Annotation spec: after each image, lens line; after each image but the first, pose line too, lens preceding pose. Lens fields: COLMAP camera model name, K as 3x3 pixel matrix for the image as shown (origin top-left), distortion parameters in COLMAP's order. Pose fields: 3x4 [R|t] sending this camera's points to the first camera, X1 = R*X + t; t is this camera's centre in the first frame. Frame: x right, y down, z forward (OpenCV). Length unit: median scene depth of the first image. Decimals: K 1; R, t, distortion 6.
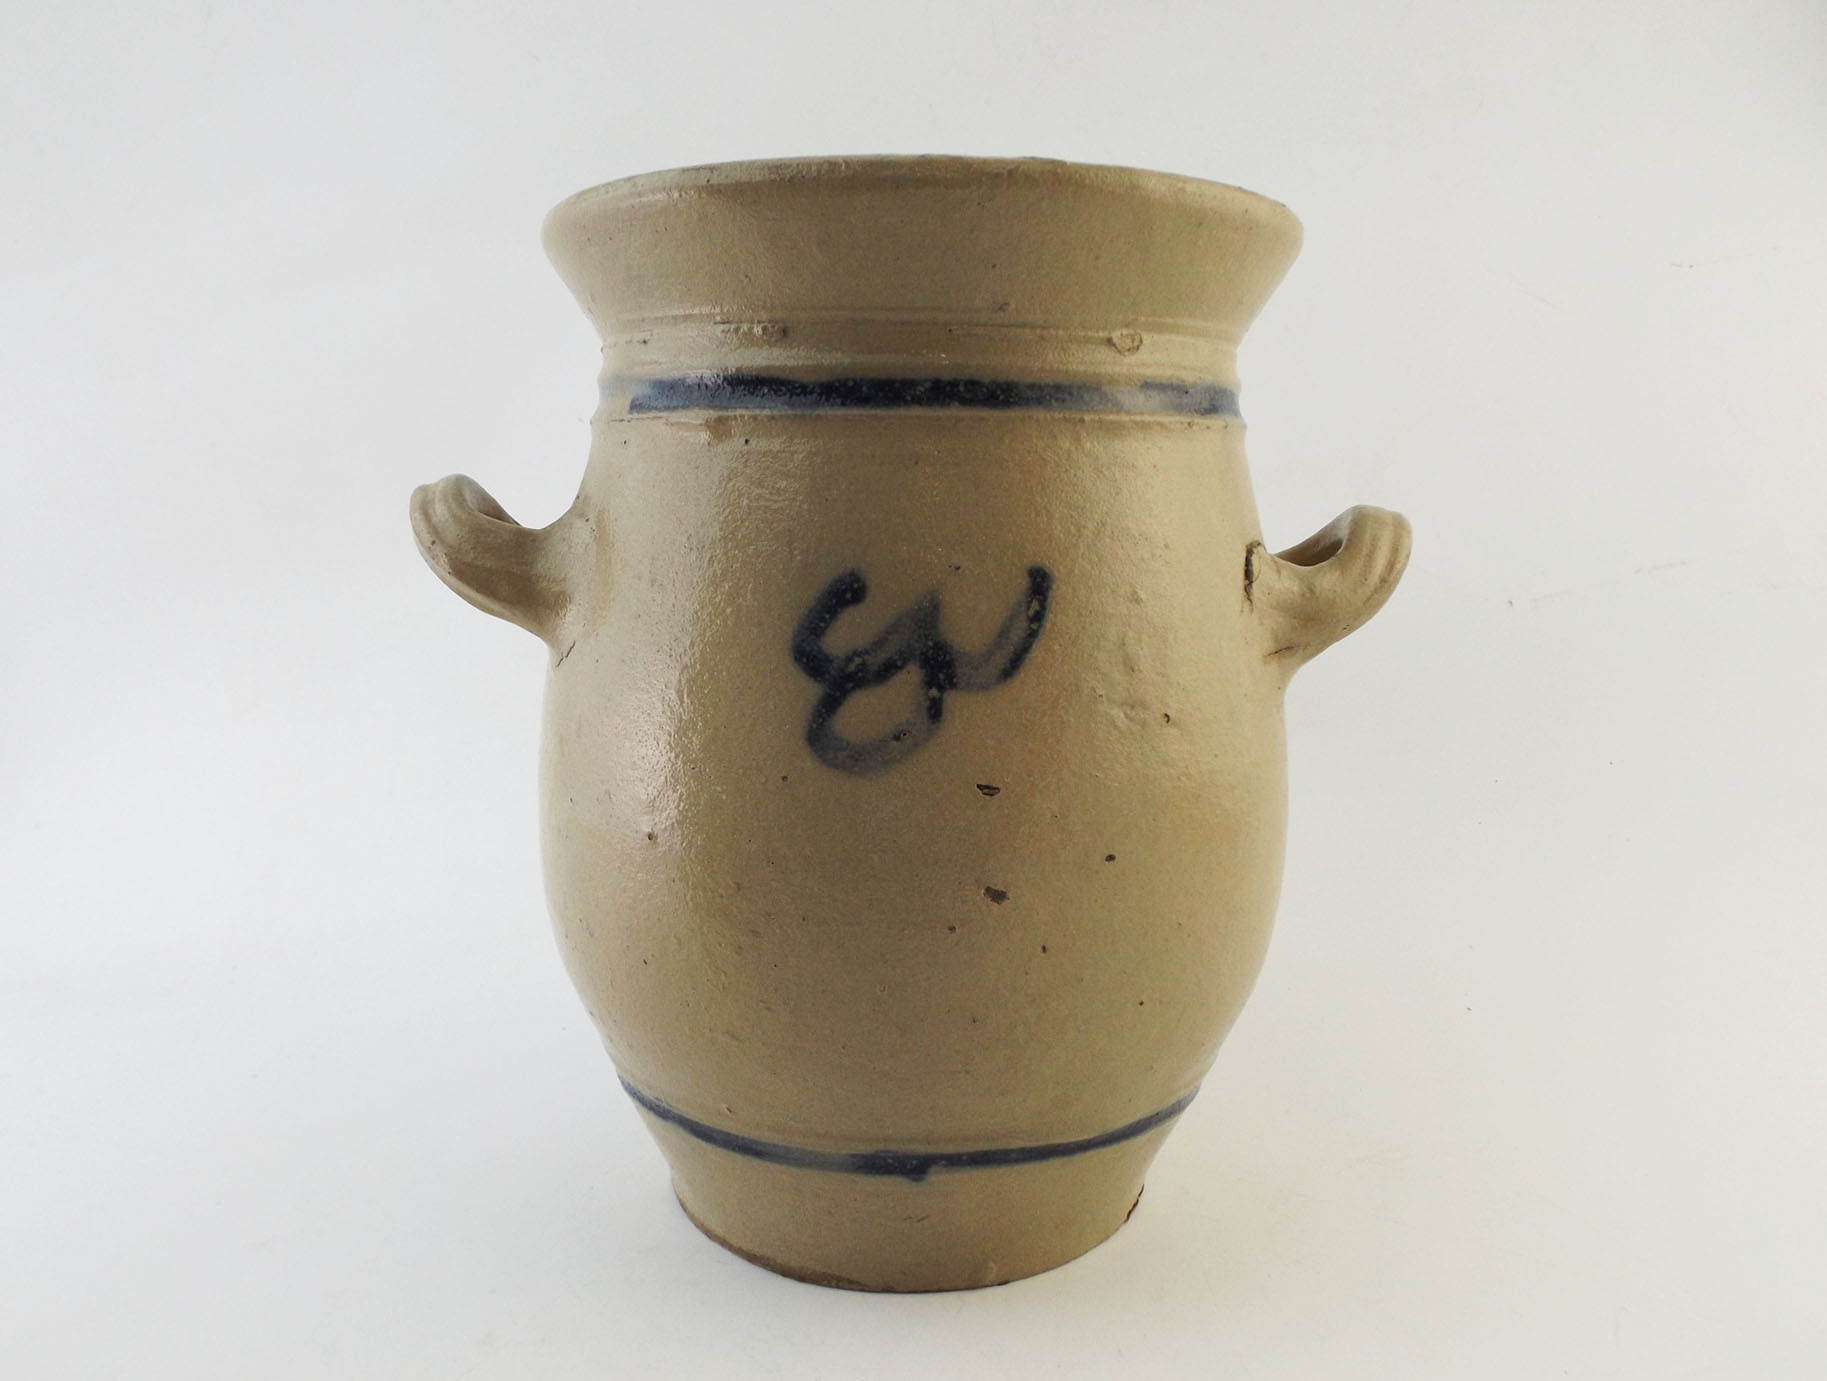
lens RADIAL K [[1285.7, 0, 918.8], [0, 1285.7, 679.3], [0, 0, 1]] dist [0.001083, -0.002493]
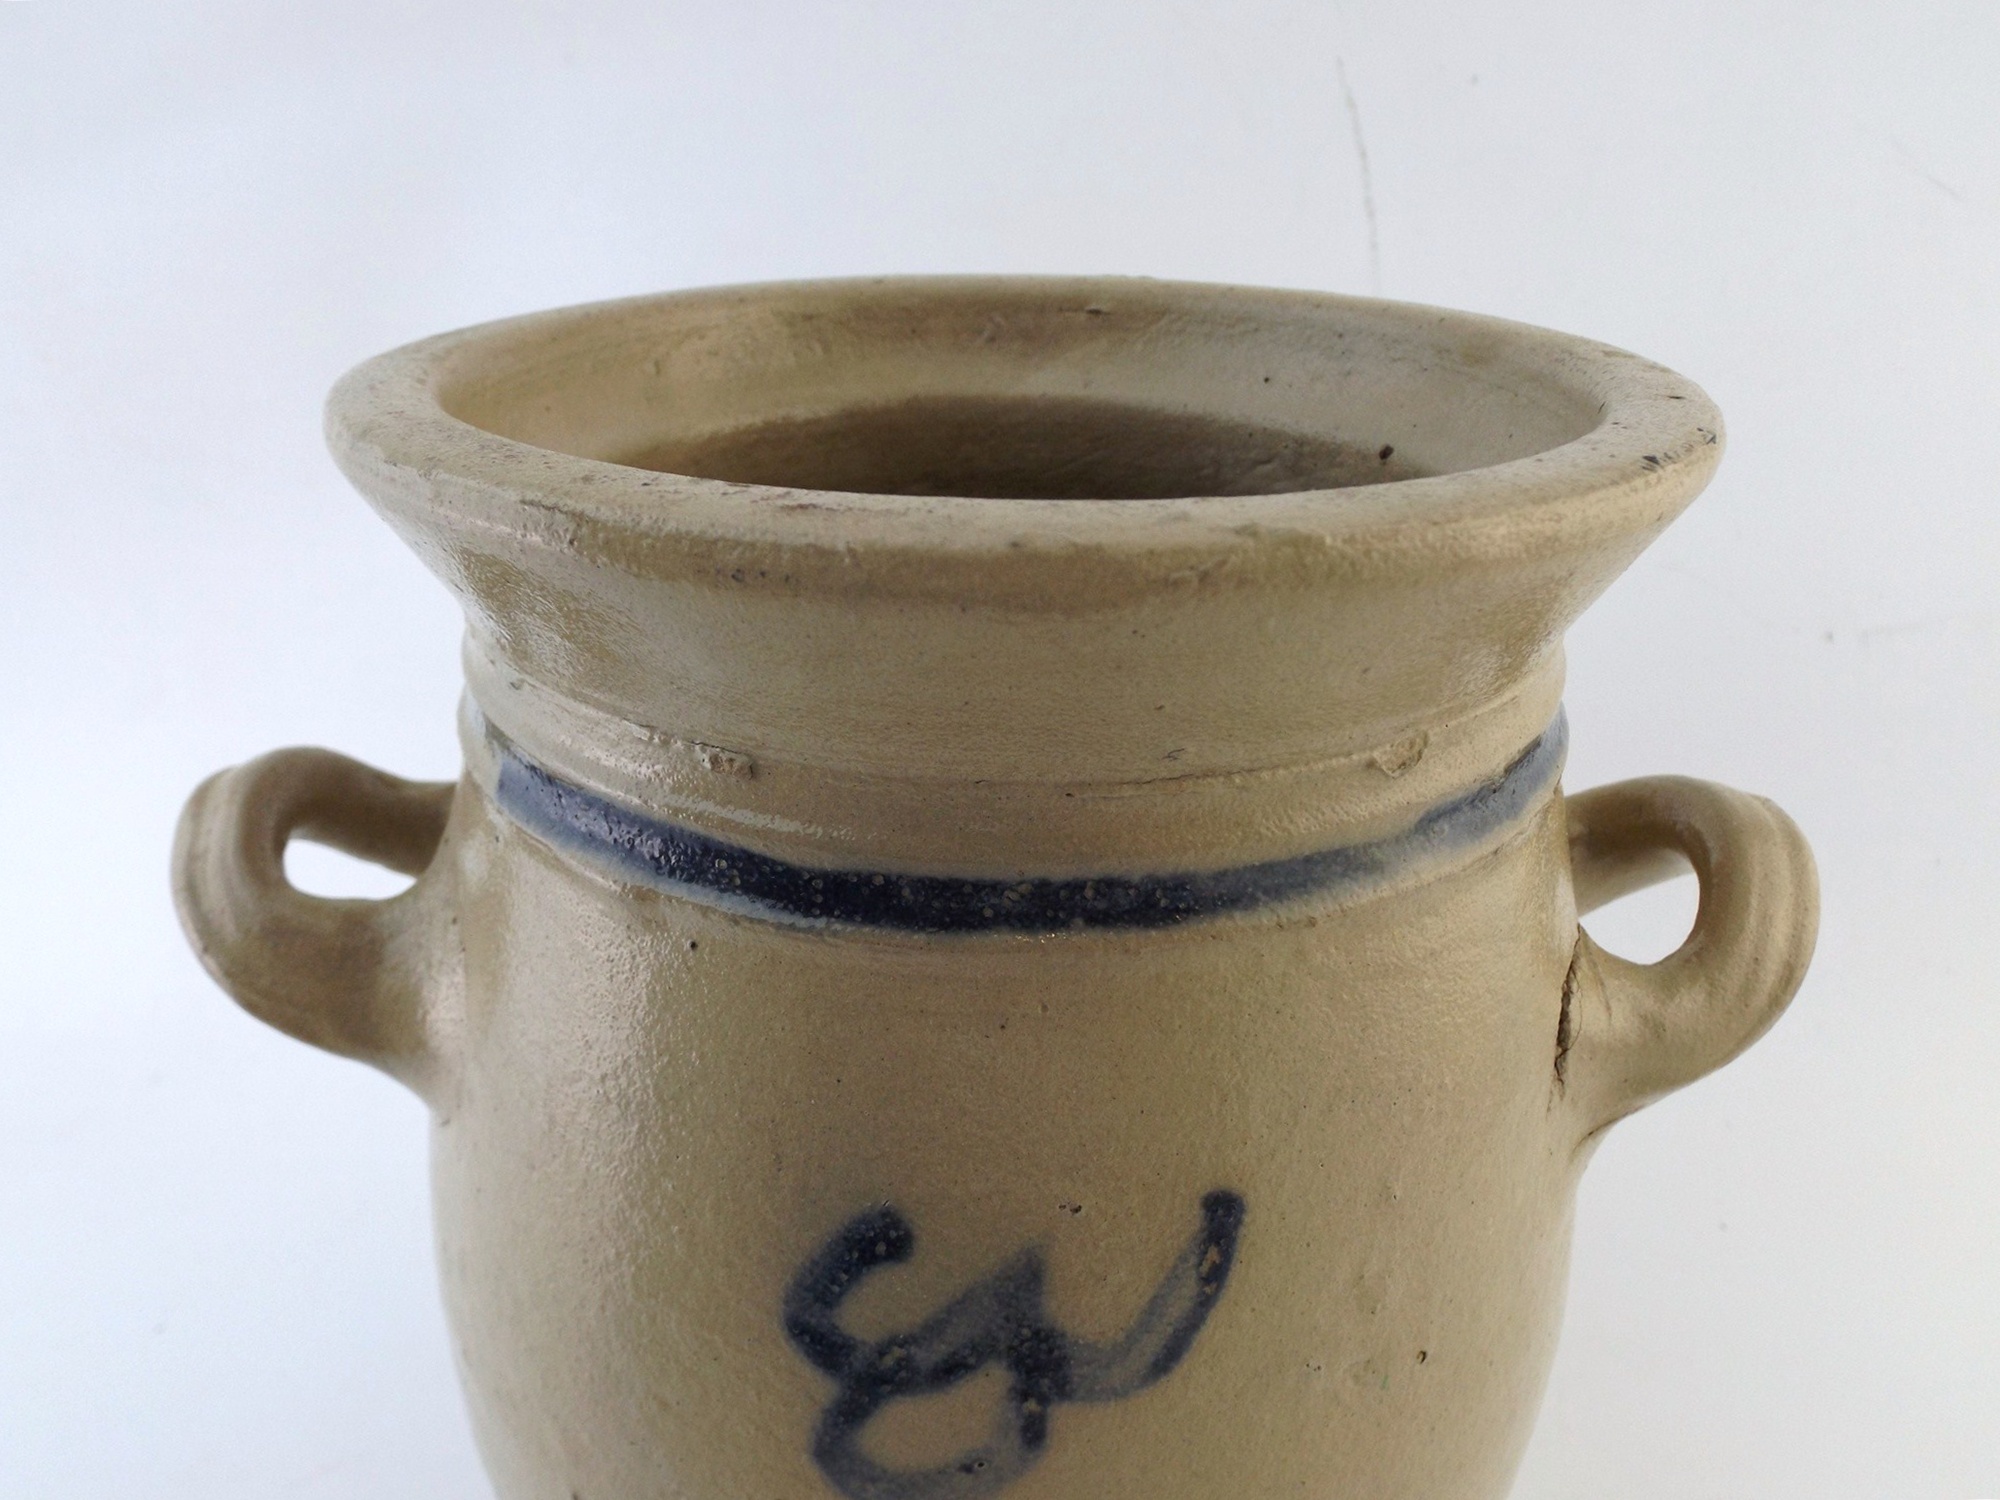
lens RADIAL K [[1424.4, 0, 993.0], [0, 1424.4, 744.3], [0, 0, 1]] dist [0.000829, -0.004940]
pose [[0.999878, 0.006250, -0.014333, 0.001837], [-0.002688, 0.971703, 0.236192, -0.423665], [0.015404, -0.236125, 0.971601, 0.446205]]
